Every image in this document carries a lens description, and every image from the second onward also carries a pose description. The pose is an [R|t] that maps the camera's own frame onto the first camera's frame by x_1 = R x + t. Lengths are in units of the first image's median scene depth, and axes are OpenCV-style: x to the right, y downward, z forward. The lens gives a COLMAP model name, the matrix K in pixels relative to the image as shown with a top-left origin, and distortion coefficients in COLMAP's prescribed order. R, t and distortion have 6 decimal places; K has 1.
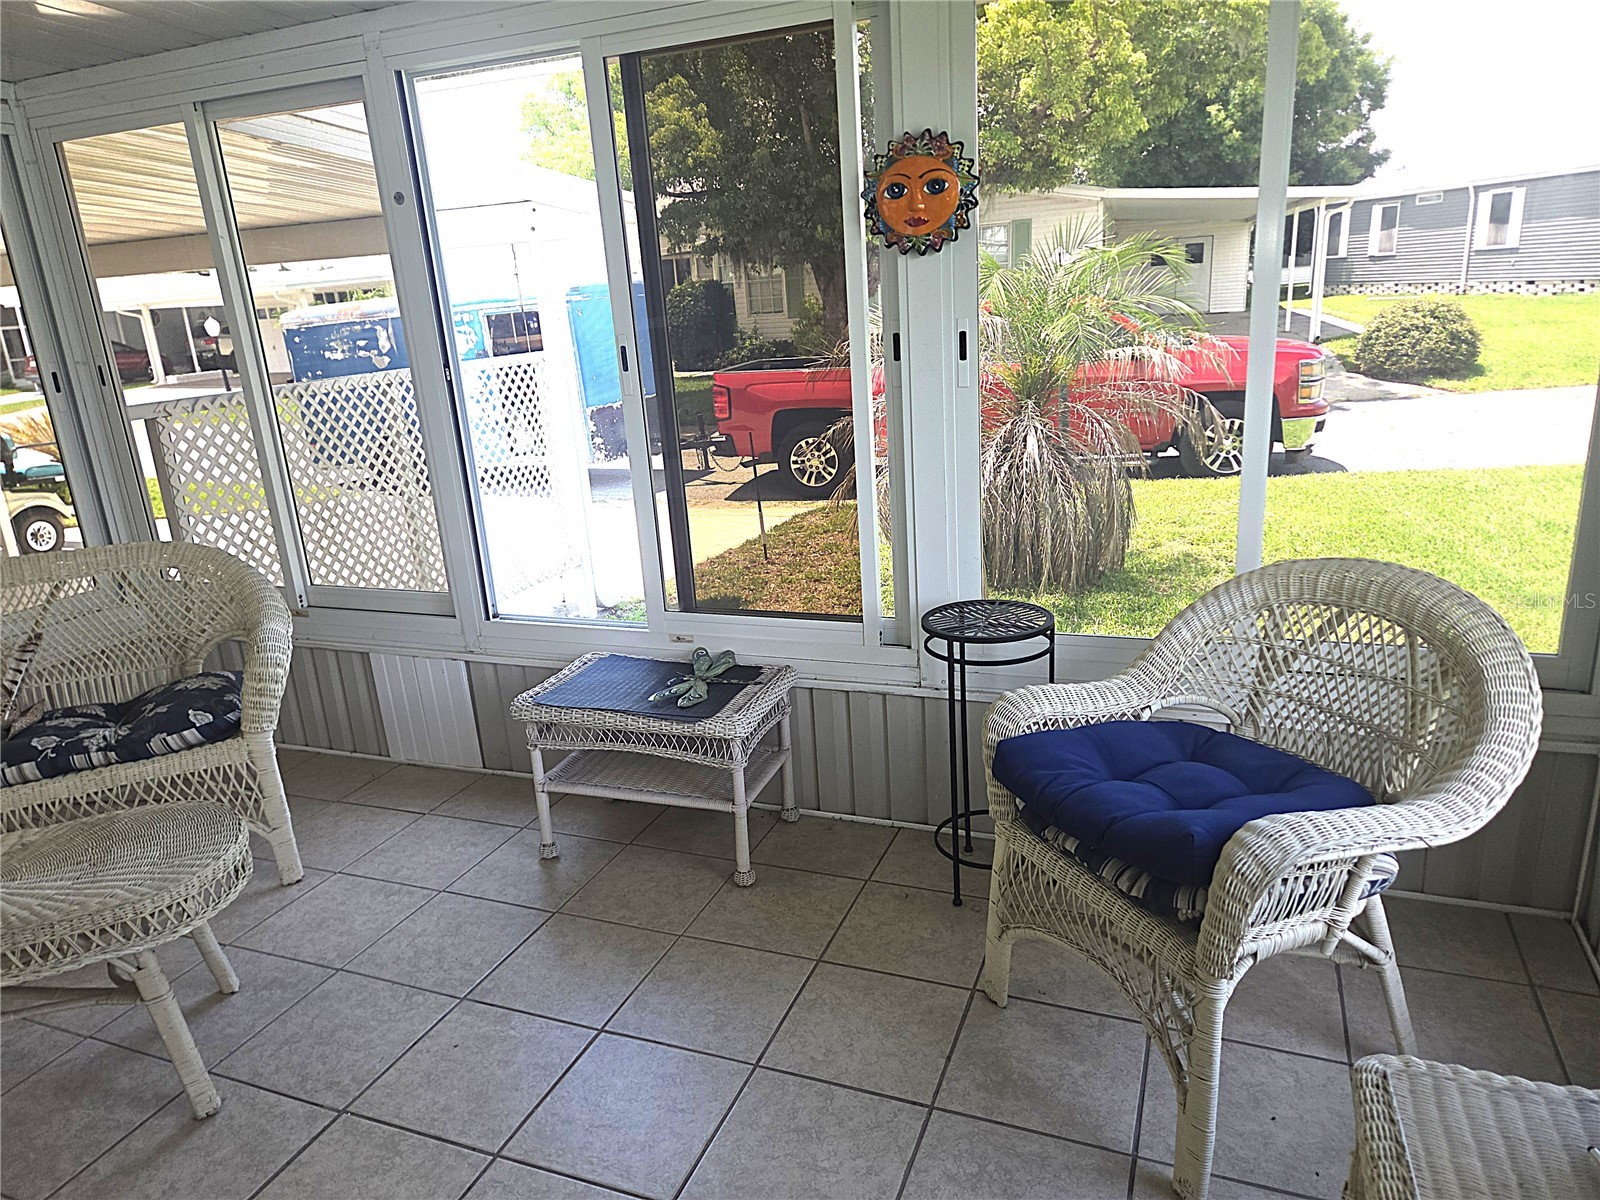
lens RADIAL K [[1061.0, 0, 803.6], [0, 1061.0, 591.3], [0, 0, 1]] dist [0.074976, -0.062522]
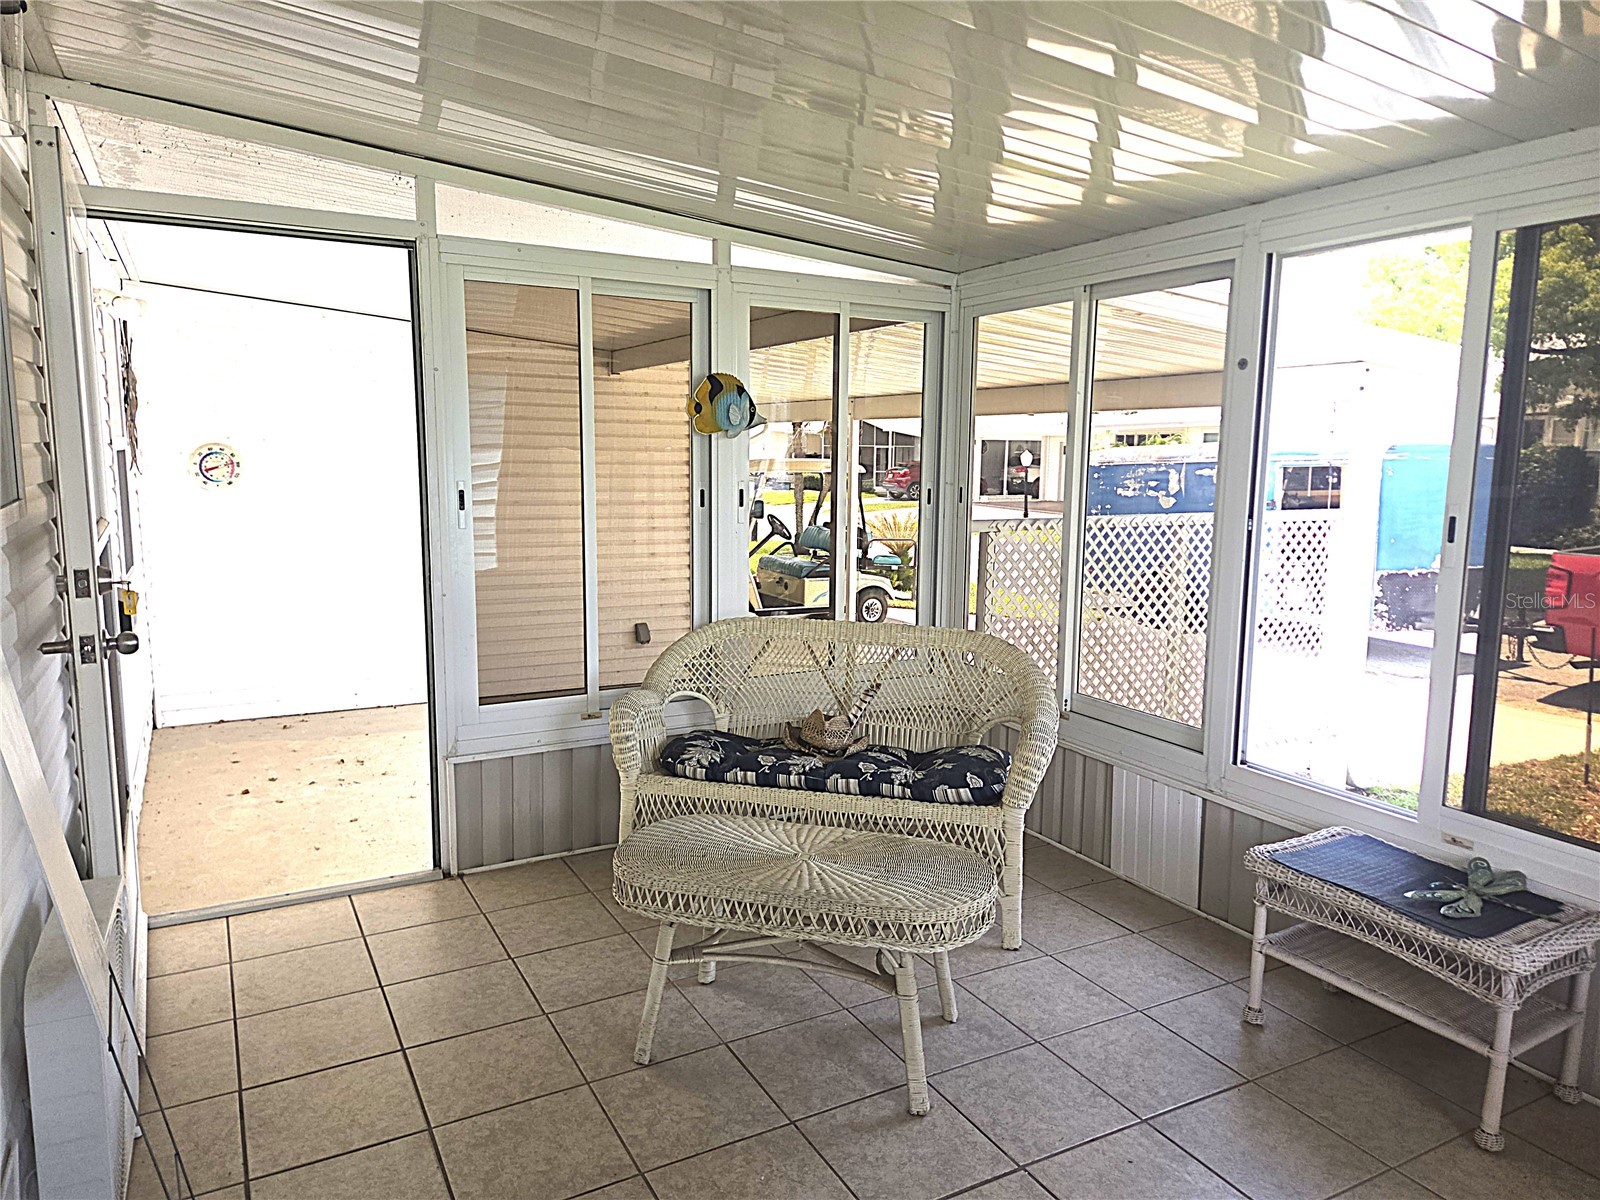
lens RADIAL K [[1061.0, 0, 803.6], [0, 1061.0, 591.3], [0, 0, 1]] dist [0.074976, -0.062522]
pose [[0.768303, 0.156678, -0.620615, -0.005918], [-0.234741, 0.970994, -0.045468, 0.010263], [0.595489, 0.180617, 0.782796, -0.065249]]
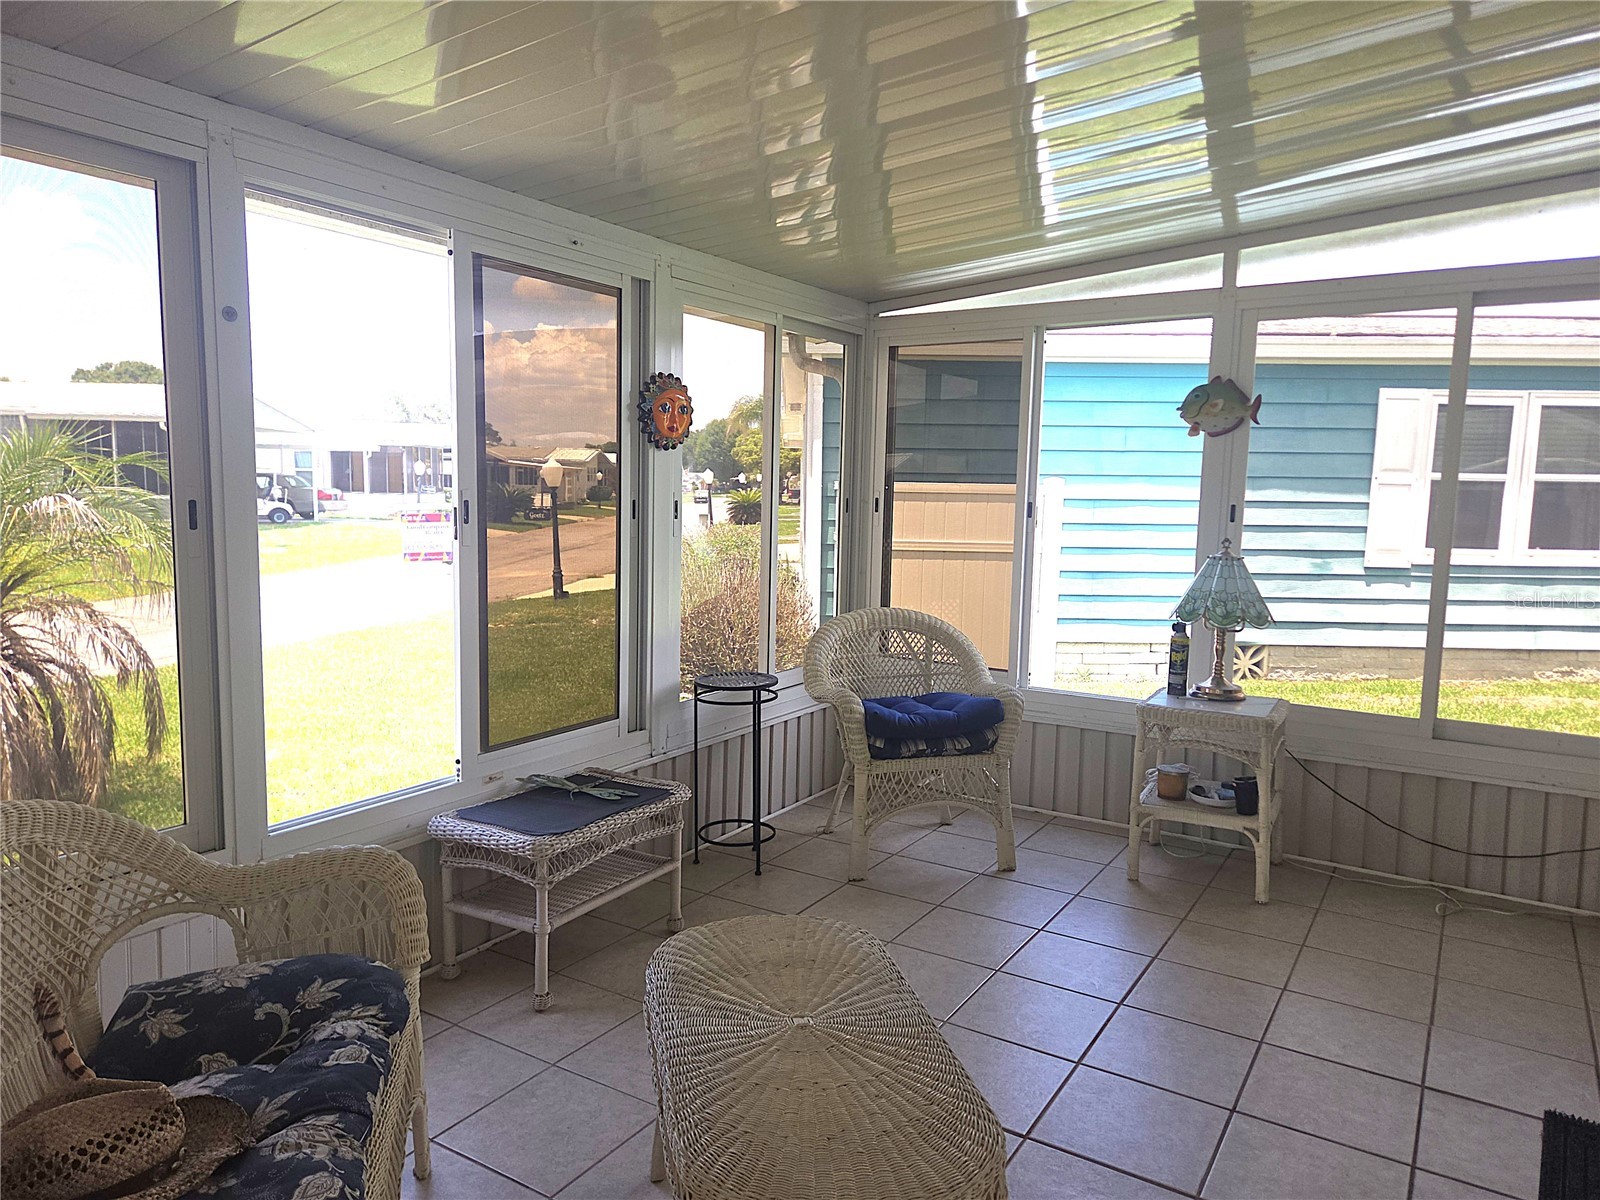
lens RADIAL K [[1061.0, 0, 803.6], [0, 1061.0, 591.3], [0, 0, 1]] dist [0.074976, -0.062522]
pose [[0.181626, -0.033907, 0.982783, -1.018835], [0.242566, 0.970068, -0.011360, -0.044413], [-0.952982, 0.240453, 0.184414, 0.451522]]
